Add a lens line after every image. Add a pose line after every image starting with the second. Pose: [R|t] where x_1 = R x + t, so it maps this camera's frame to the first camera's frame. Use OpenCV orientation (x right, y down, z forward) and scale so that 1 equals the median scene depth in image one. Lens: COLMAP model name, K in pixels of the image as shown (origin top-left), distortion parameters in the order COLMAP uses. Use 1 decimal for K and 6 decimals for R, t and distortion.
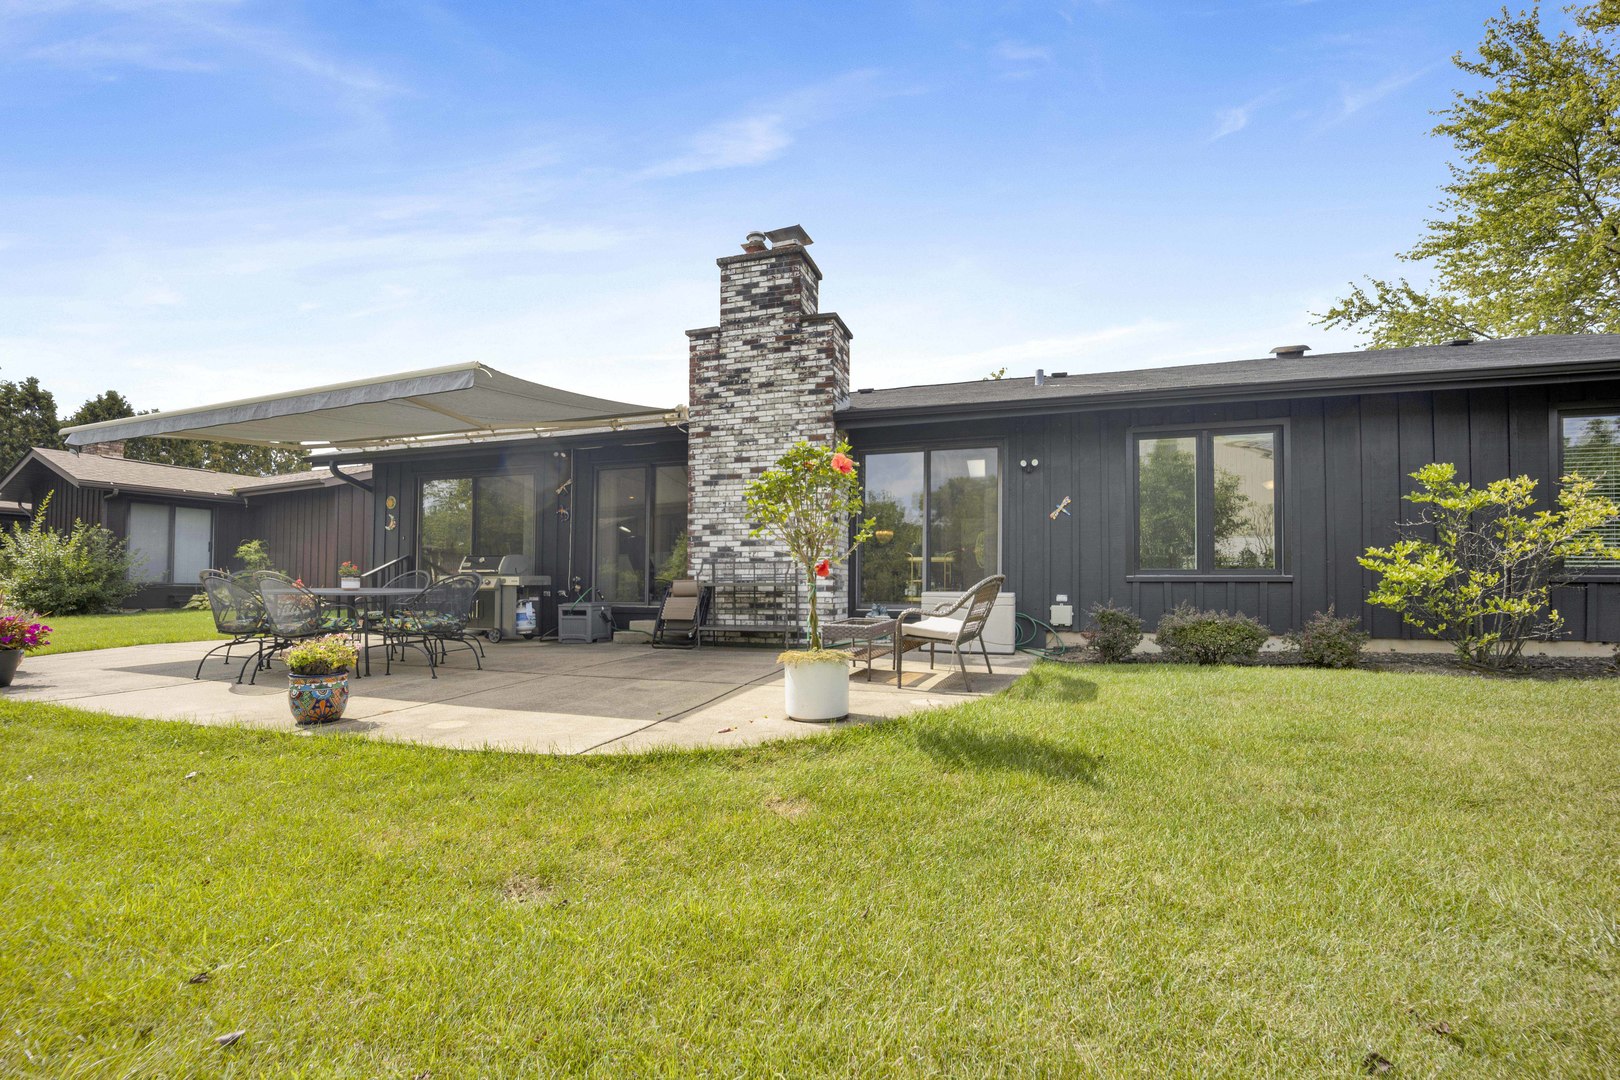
lens RADIAL K [[678.1, 0, 793.6], [0, 678.1, 570.3], [0, 0, 1]] dist [-0.025357, 0.000324]
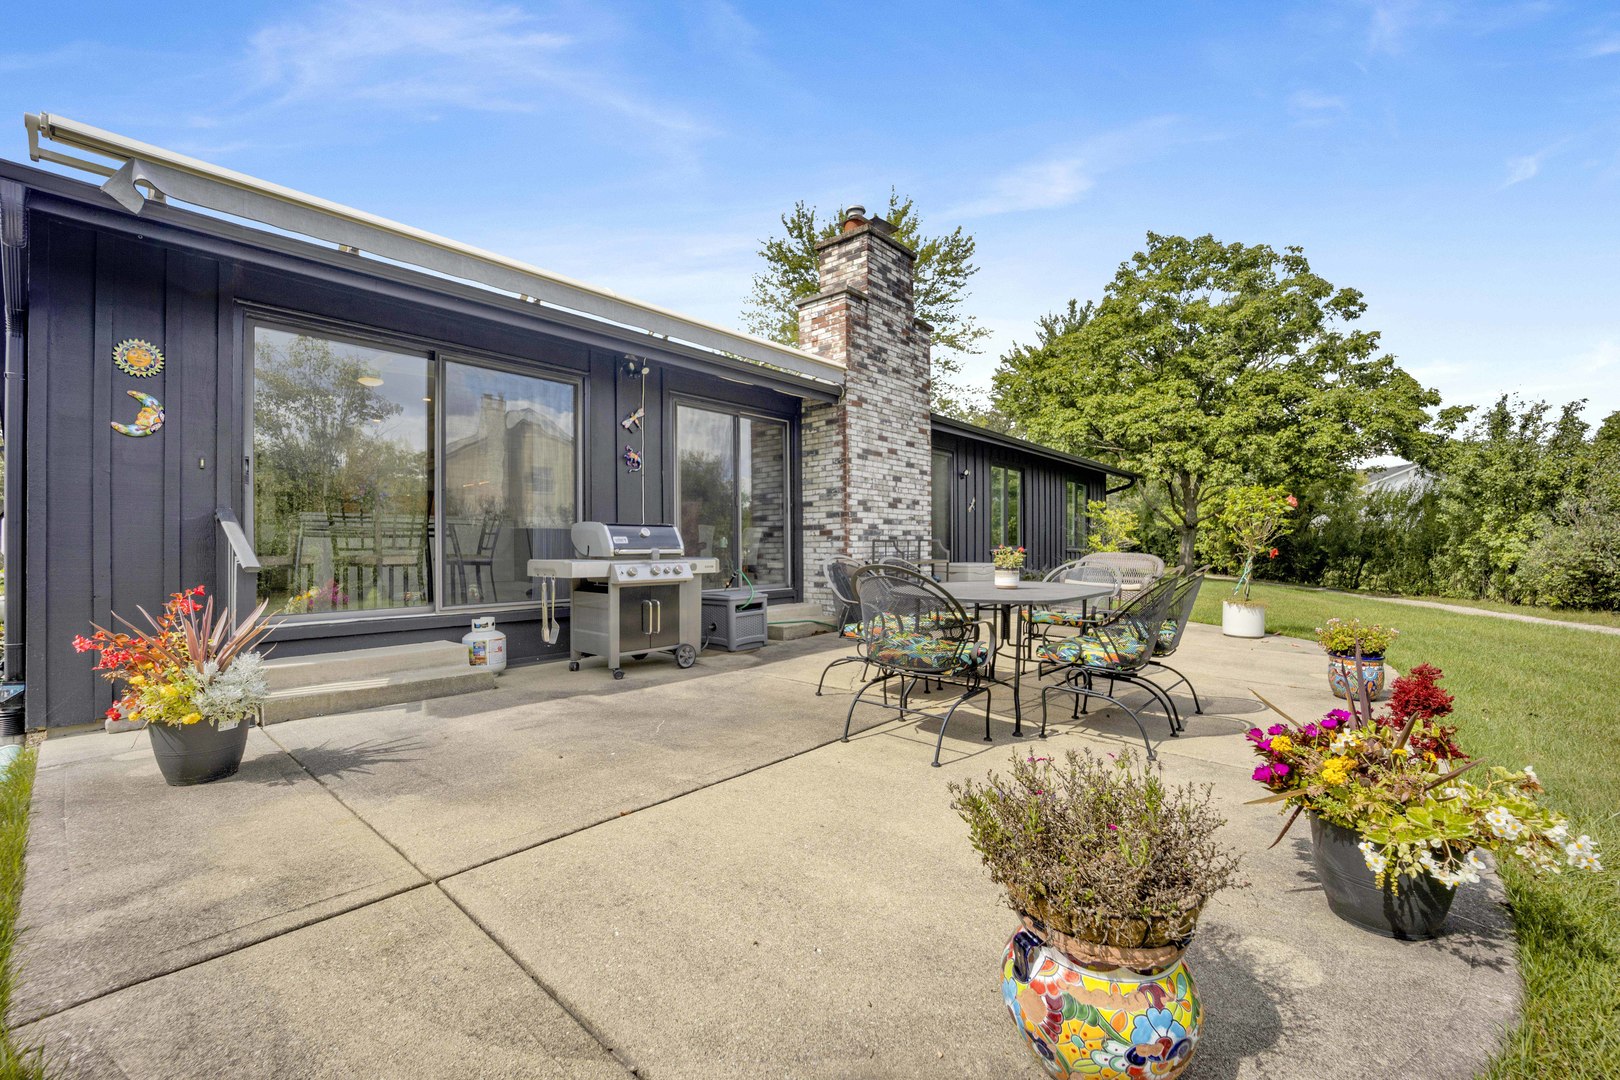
lens RADIAL K [[662.7, 0, 795.6], [0, 662.7, 544.2], [0, 0, 1]] dist [-0.025948, -0.000017]
pose [[0.399881, -0.004016, 0.916558, -1.030107], [-0.016117, 0.999805, 0.011412, -0.014720], [-0.916426, -0.019336, 0.399738, 0.718650]]
